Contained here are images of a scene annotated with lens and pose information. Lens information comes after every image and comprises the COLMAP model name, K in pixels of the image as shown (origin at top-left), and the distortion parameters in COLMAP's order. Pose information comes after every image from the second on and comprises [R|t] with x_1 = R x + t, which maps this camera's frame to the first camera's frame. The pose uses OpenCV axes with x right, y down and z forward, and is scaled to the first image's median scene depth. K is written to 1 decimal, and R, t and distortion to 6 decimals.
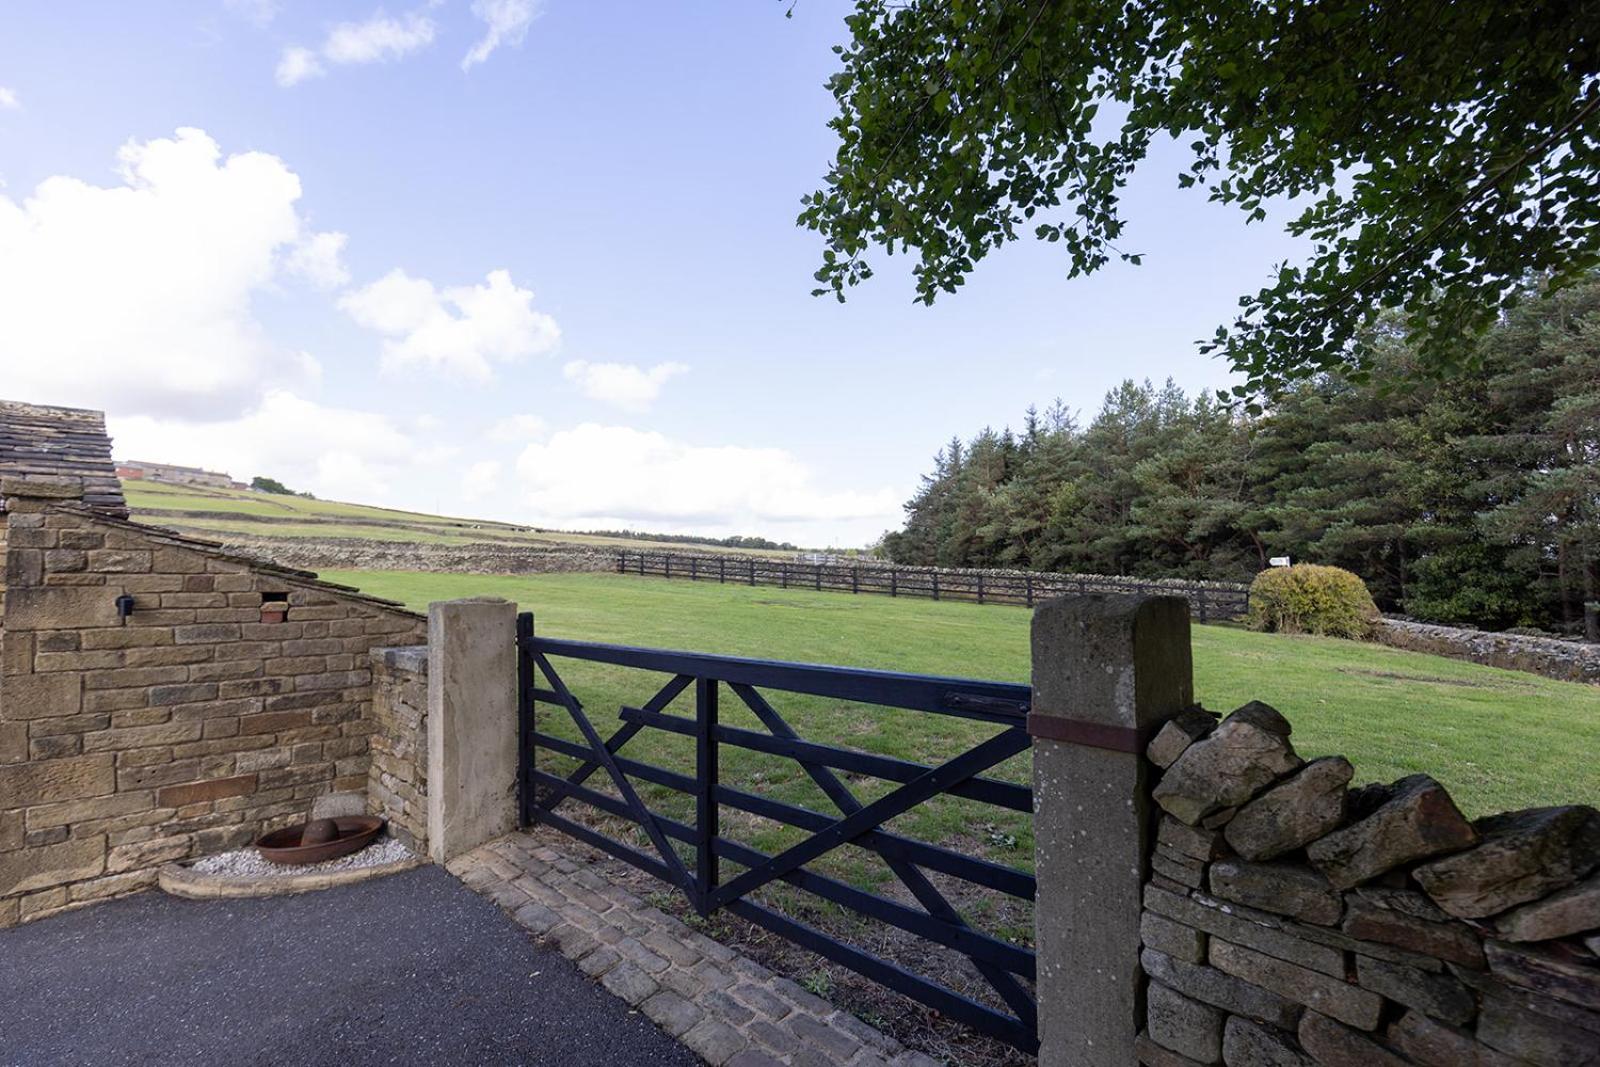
lens RADIAL K [[730.4, 0, 782.3], [0, 730.4, 543.1], [0, 0, 1]] dist [-0.002423, -0.001077]
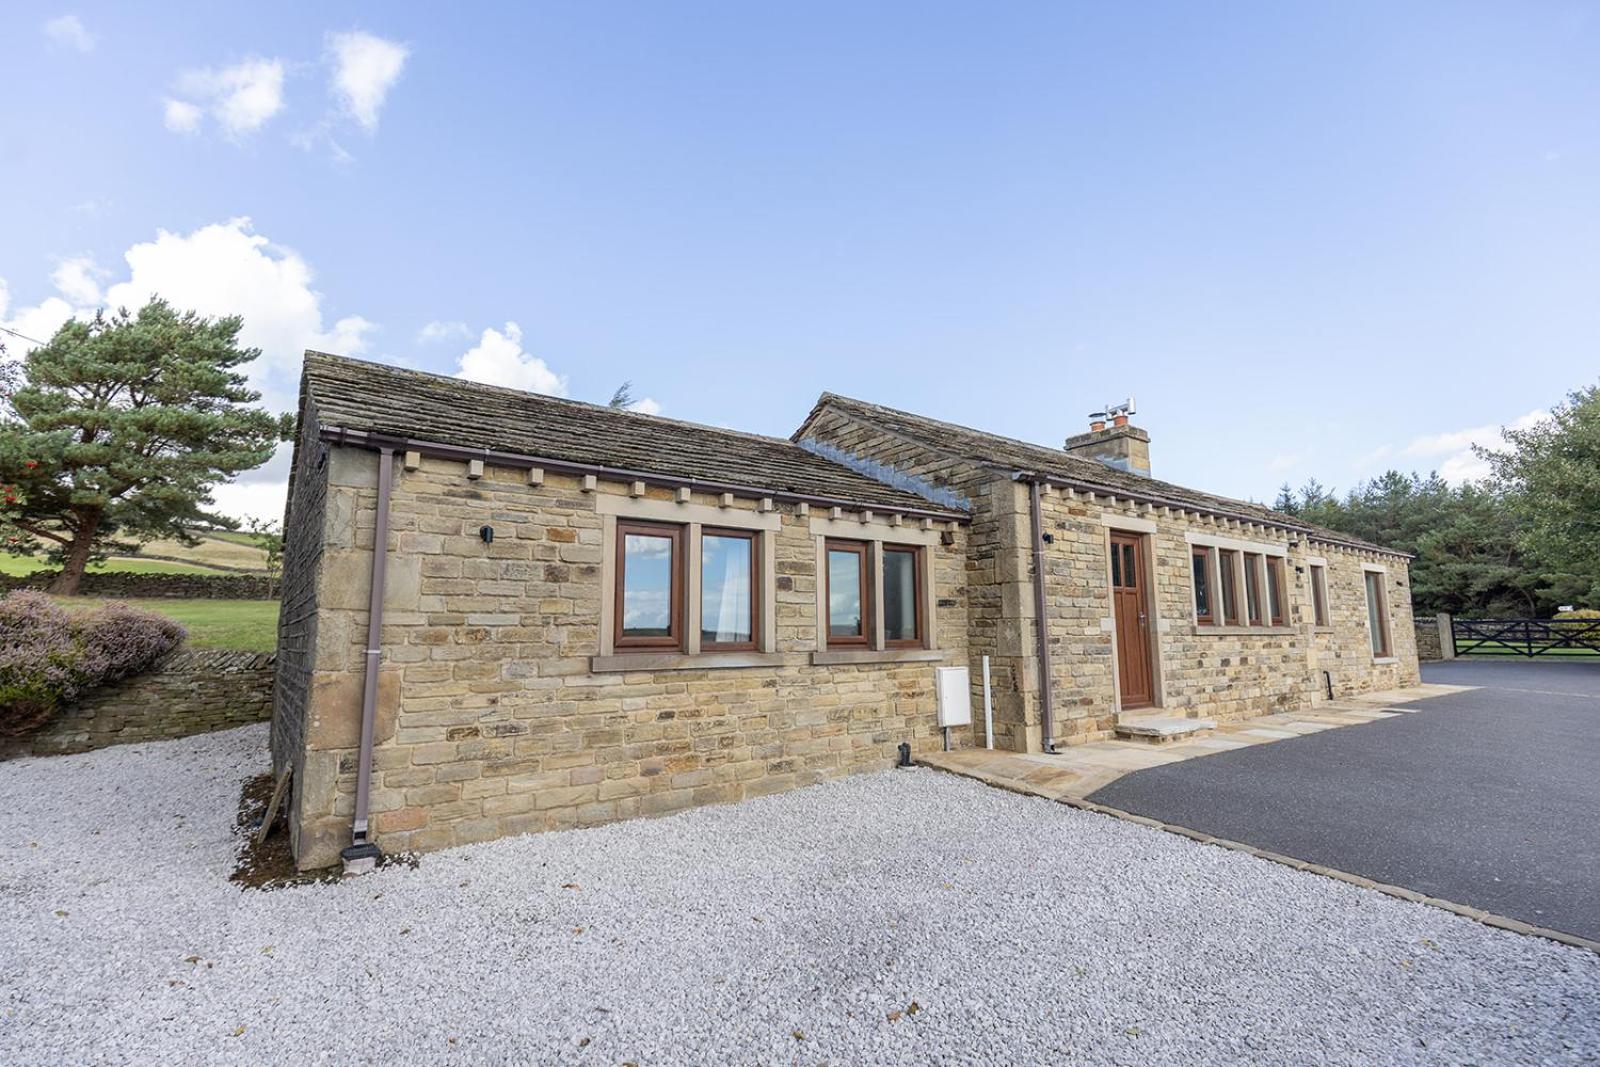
lens RADIAL K [[748.3, 0, 800.0], [0, 748.3, 533.5], [0, 0, 1]] dist [0.004221, -0.000113]
pose [[0.989618, -0.024810, -0.141565, -0.391003], [0.012553, 0.996144, -0.086825, -0.009284], [0.143173, 0.084147, 0.986114, -0.470557]]
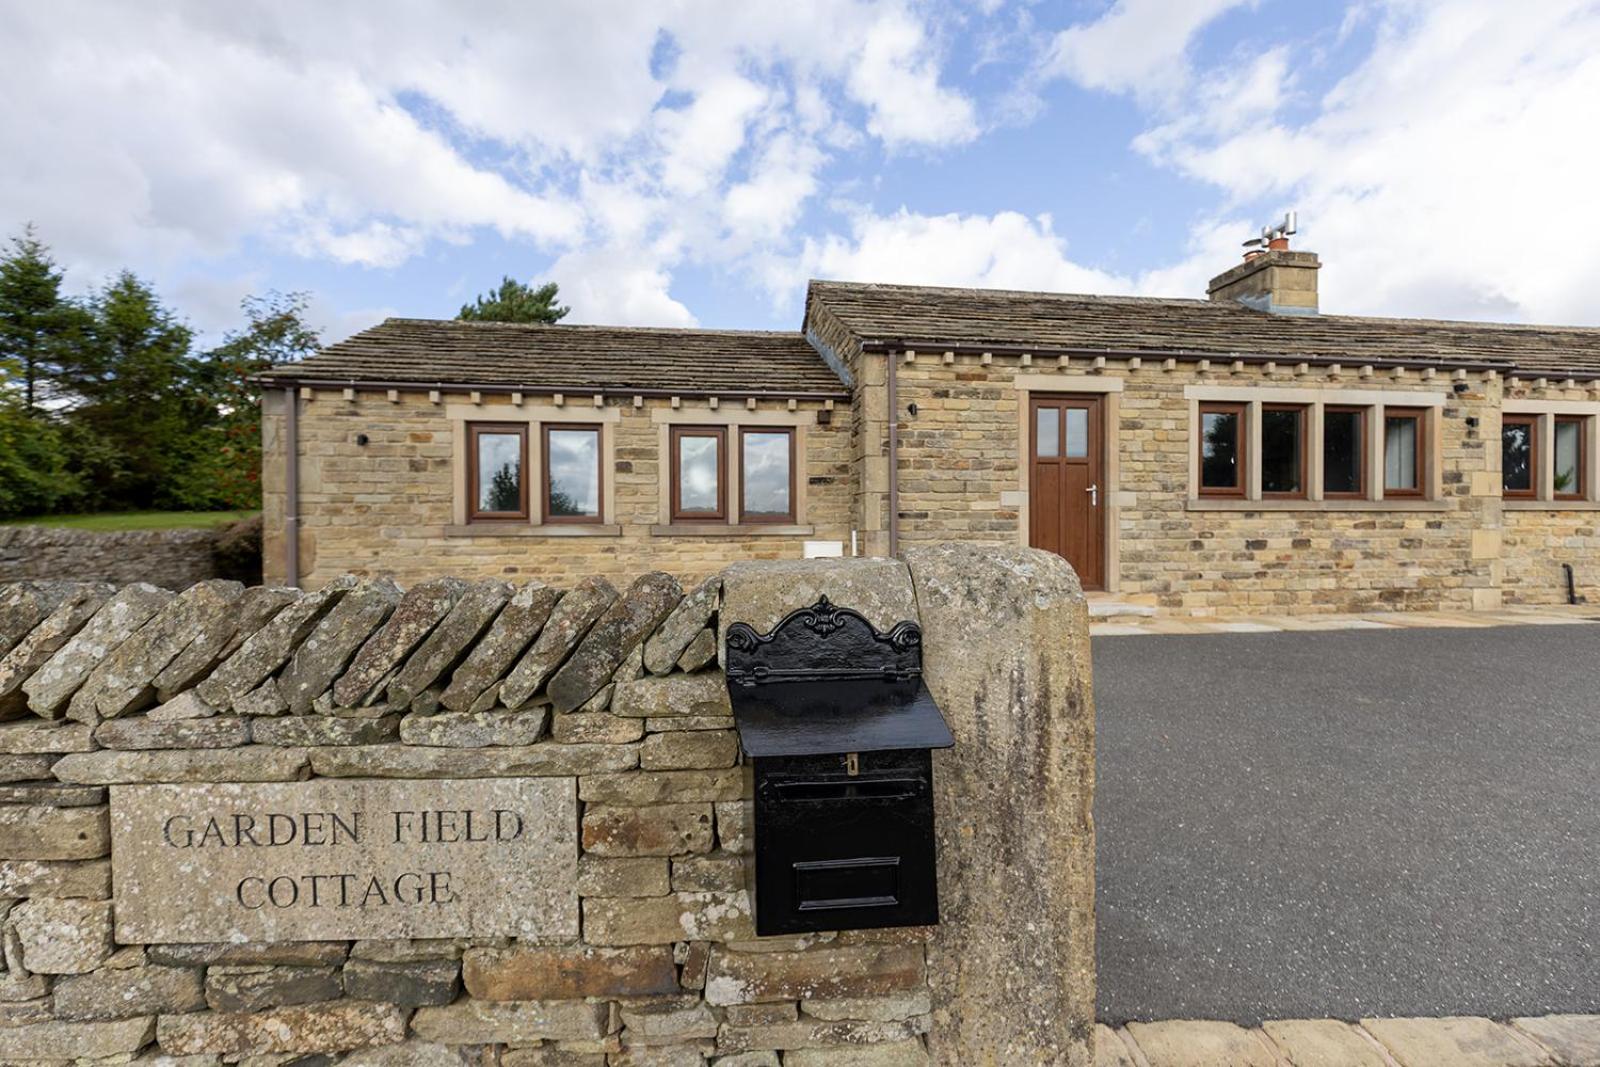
lens RADIAL K [[730.4, 0, 782.3], [0, 730.4, 543.1], [0, 0, 1]] dist [-0.002423, -0.001077]
pose [[0.796636, 0.004057, -0.604446, -0.291350], [0.033658, 0.998128, 0.051060, -0.002636], [0.603521, -0.061021, 0.795008, -0.441050]]
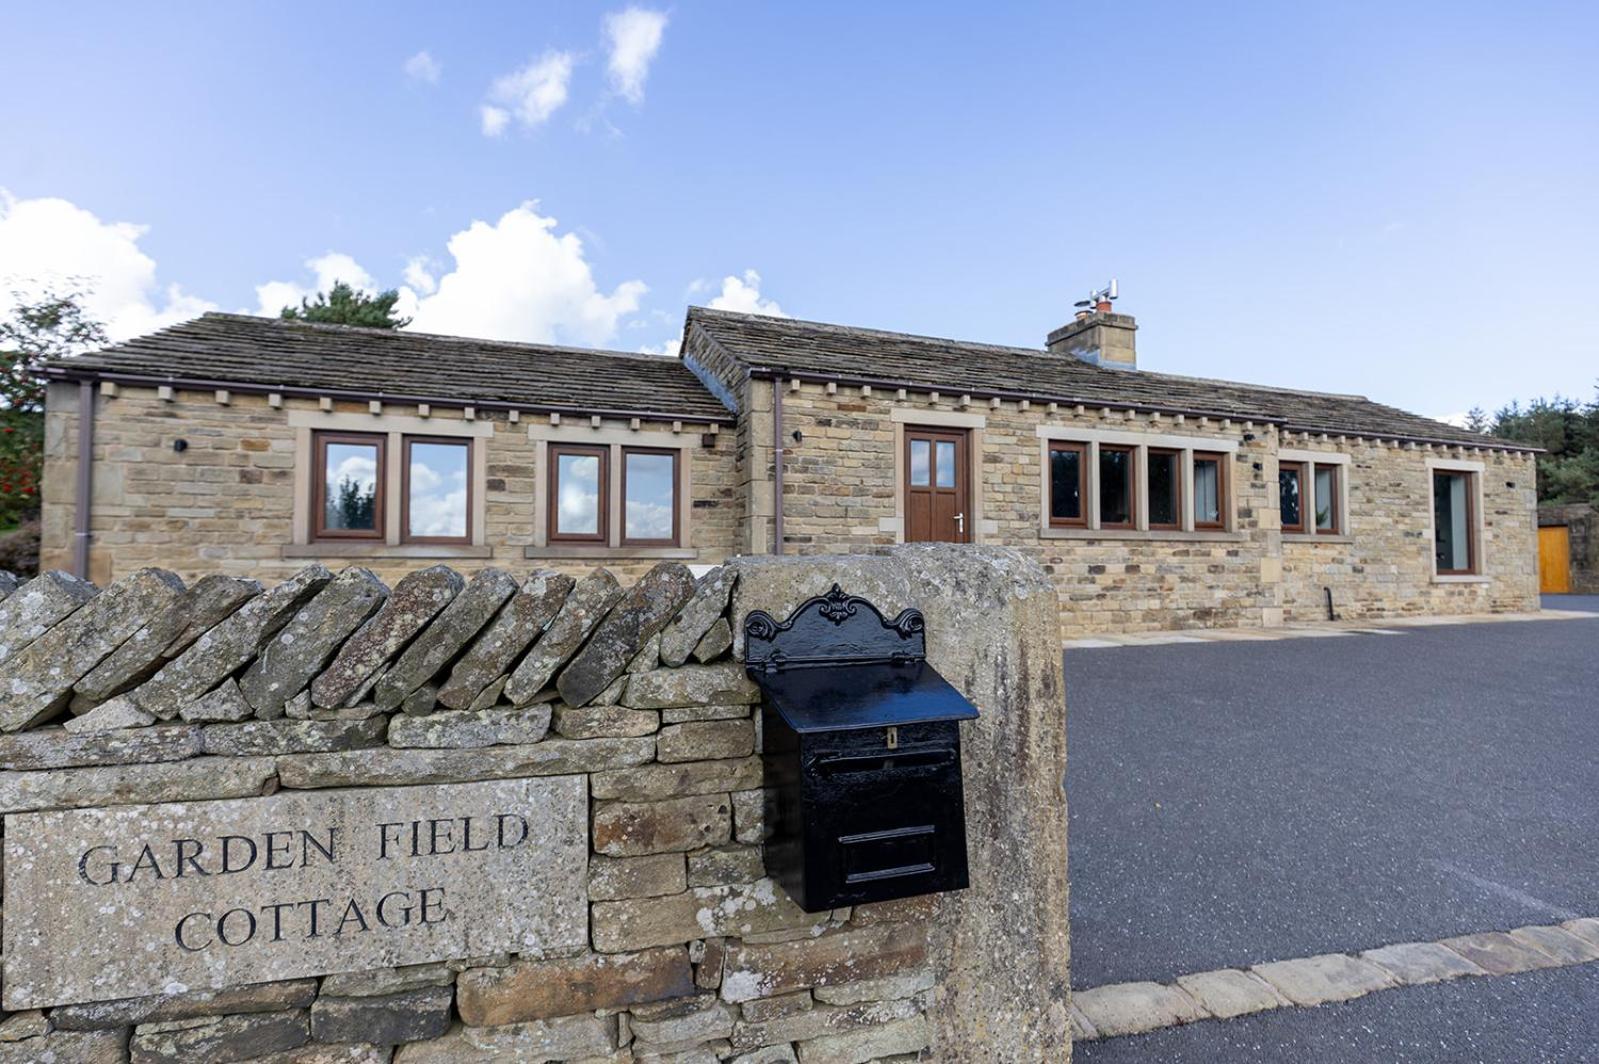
lens RADIAL K [[736.1, 0, 791.9], [0, 736.1, 537.8], [0, 0, 1]] dist [-0.002307, -0.001072]
pose [[0.904951, -0.015606, -0.425229, -0.296194], [0.020697, 0.999759, 0.007356, -0.001223], [0.425012, -0.015458, 0.905056, -0.445244]]
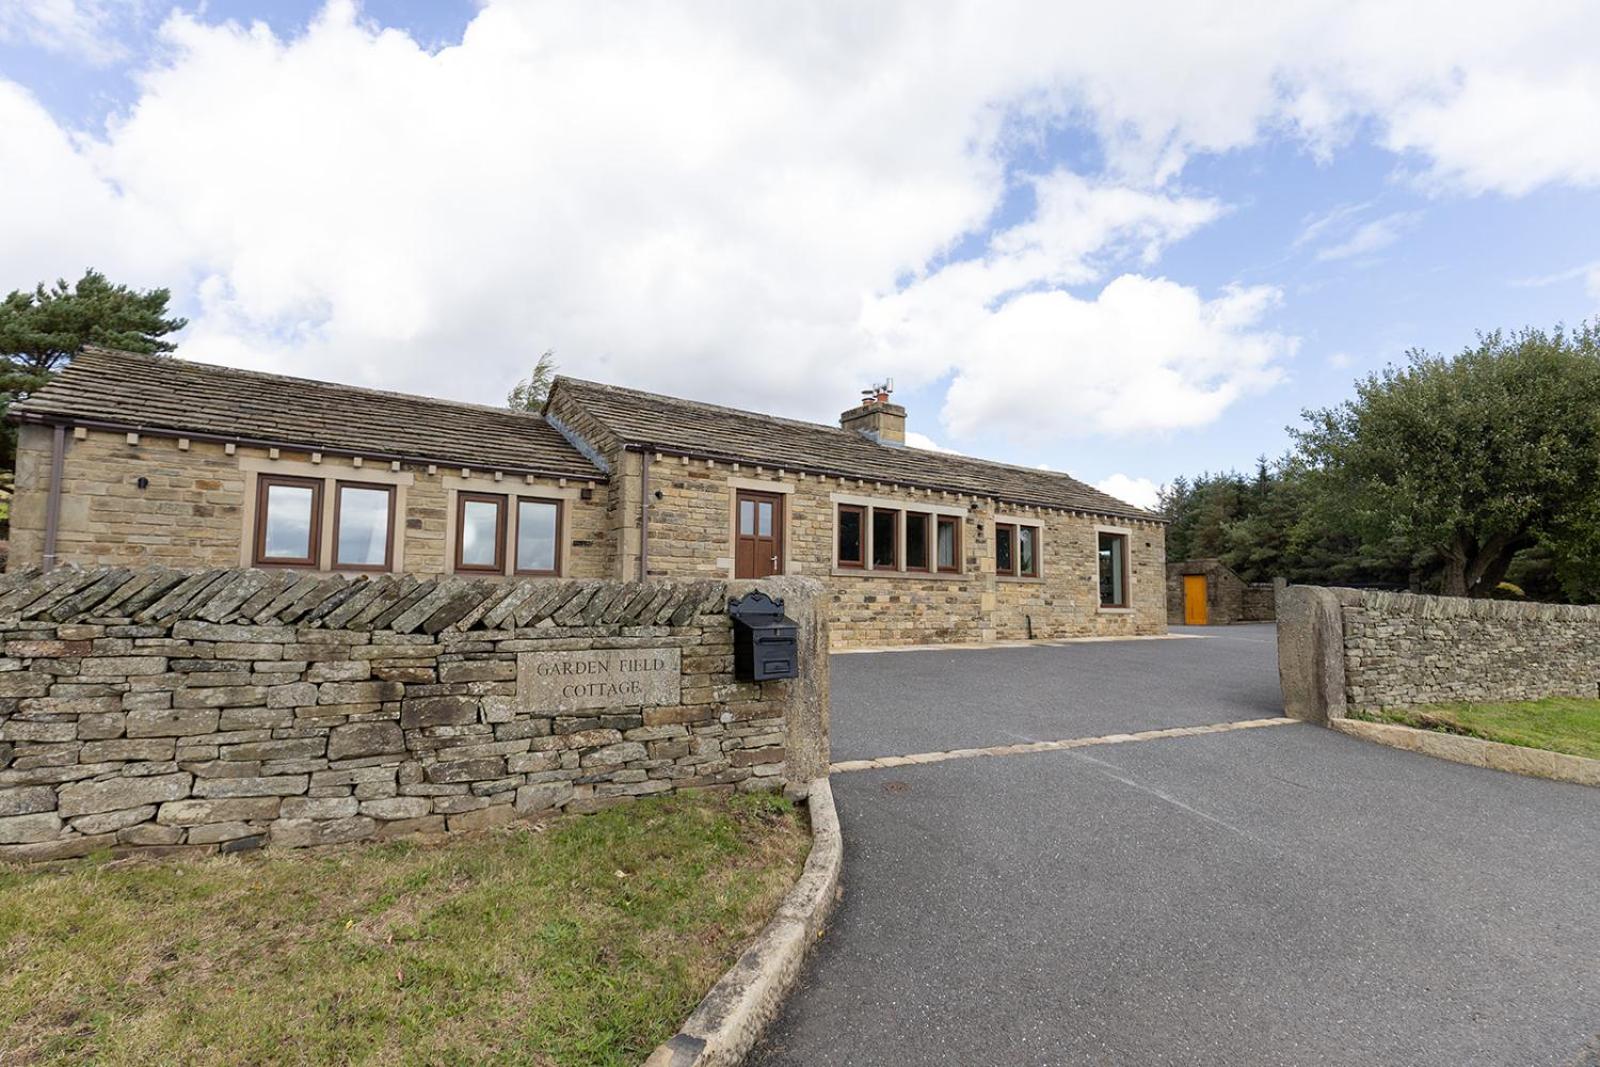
lens RADIAL K [[762.8, 0, 798.4], [0, 762.8, 536.9], [0, 0, 1]] dist [0.003381, -0.001302]
pose [[0.986485, -0.003111, -0.163823, -0.286982], [-0.003024, 0.999304, -0.037188, -0.001950], [0.163825, 0.037180, 0.985789, -0.508661]]
